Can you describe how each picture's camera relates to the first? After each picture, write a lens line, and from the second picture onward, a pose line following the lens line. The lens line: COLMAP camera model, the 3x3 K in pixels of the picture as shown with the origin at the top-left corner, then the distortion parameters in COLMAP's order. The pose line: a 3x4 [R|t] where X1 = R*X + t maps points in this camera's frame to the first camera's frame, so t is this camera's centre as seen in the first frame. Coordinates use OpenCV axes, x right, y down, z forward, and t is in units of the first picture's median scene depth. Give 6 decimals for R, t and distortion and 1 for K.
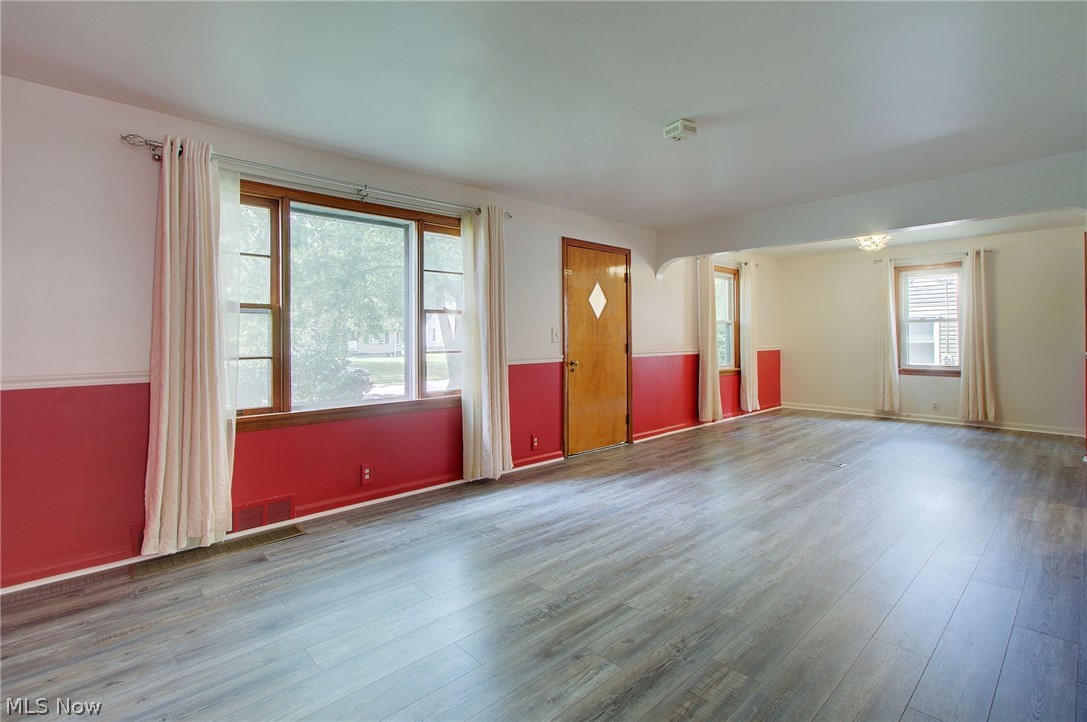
lens RADIAL K [[511.4, 0, 538.7], [0, 511.4, 336.5], [0, 0, 1]] dist [0.002393, 0.000236]
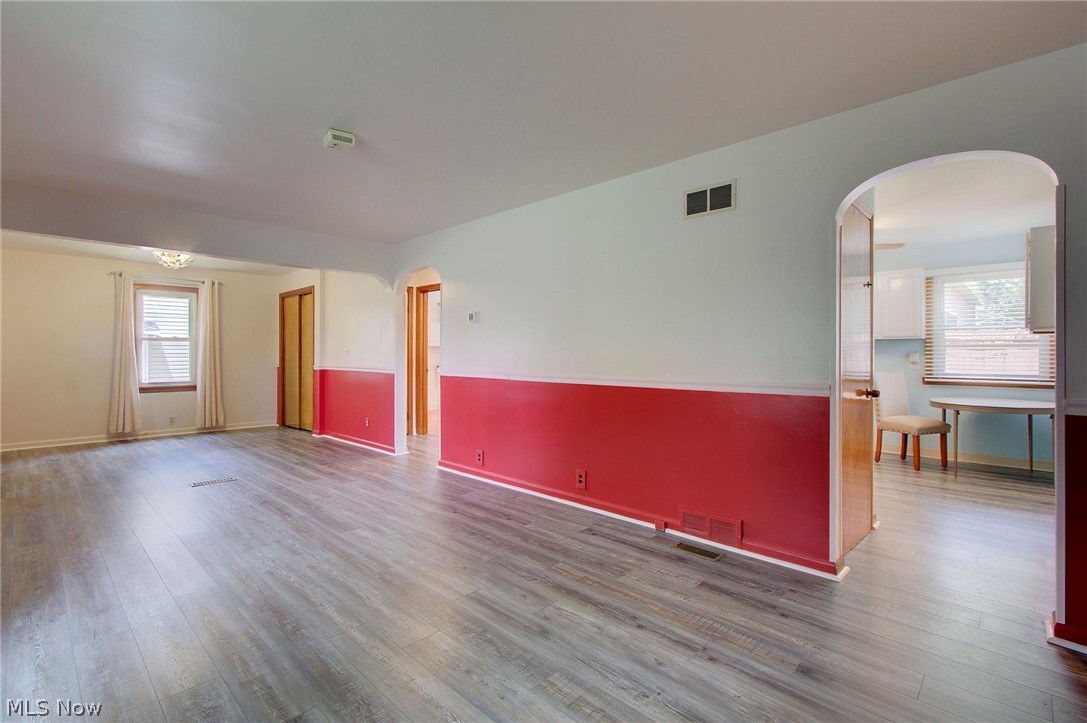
lens RADIAL K [[495.5, 0, 541.8], [0, 495.5, 355.6], [0, 0, 1]] dist [-0.001468, 0.000033]
pose [[-0.057684, 0.001652, 0.998333, -0.307931], [-0.001896, 0.999997, -0.001765, 0.002560], [-0.998333, -0.001995, -0.057681, 0.304801]]
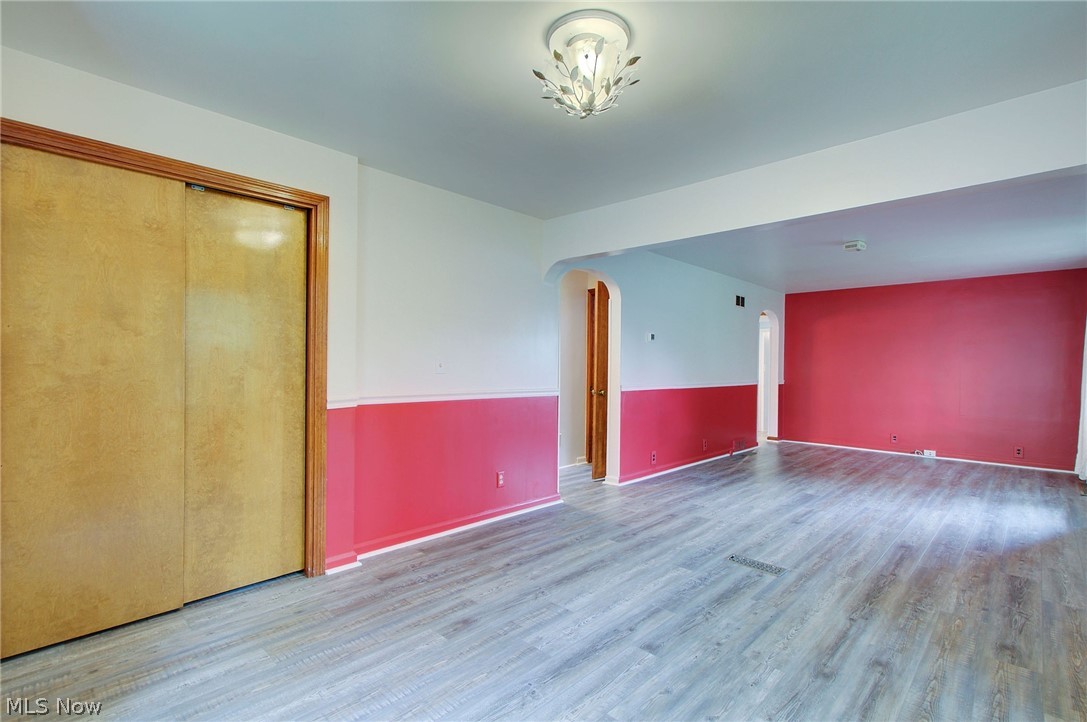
lens RADIAL K [[515.9, 0, 543.5], [0, 515.9, 361.0], [0, 0, 1]] dist [0.019609, 0.000005]
pose [[-0.998077, -0.010355, -0.061110, 0.630182], [-0.009927, 0.999924, -0.007311, -0.006210], [0.061181, -0.006691, -0.998104, 1.189274]]
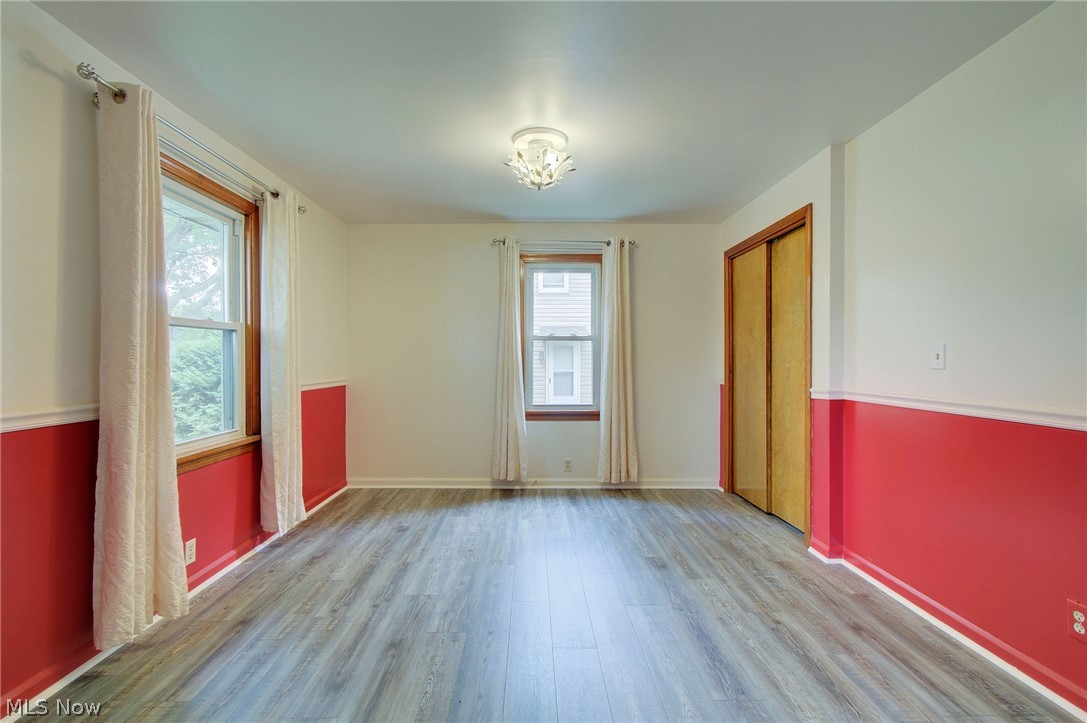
lens RADIAL K [[496.1, 0, 541.0], [0, 496.1, 357.3], [0, 0, 1]] dist [0.003348, 0.000699]
pose [[0.669453, 0.007597, 0.742815, 0.269989], [-0.004501, 0.999971, -0.006171, -0.002213], [-0.742841, 0.000788, 0.669468, 0.608881]]
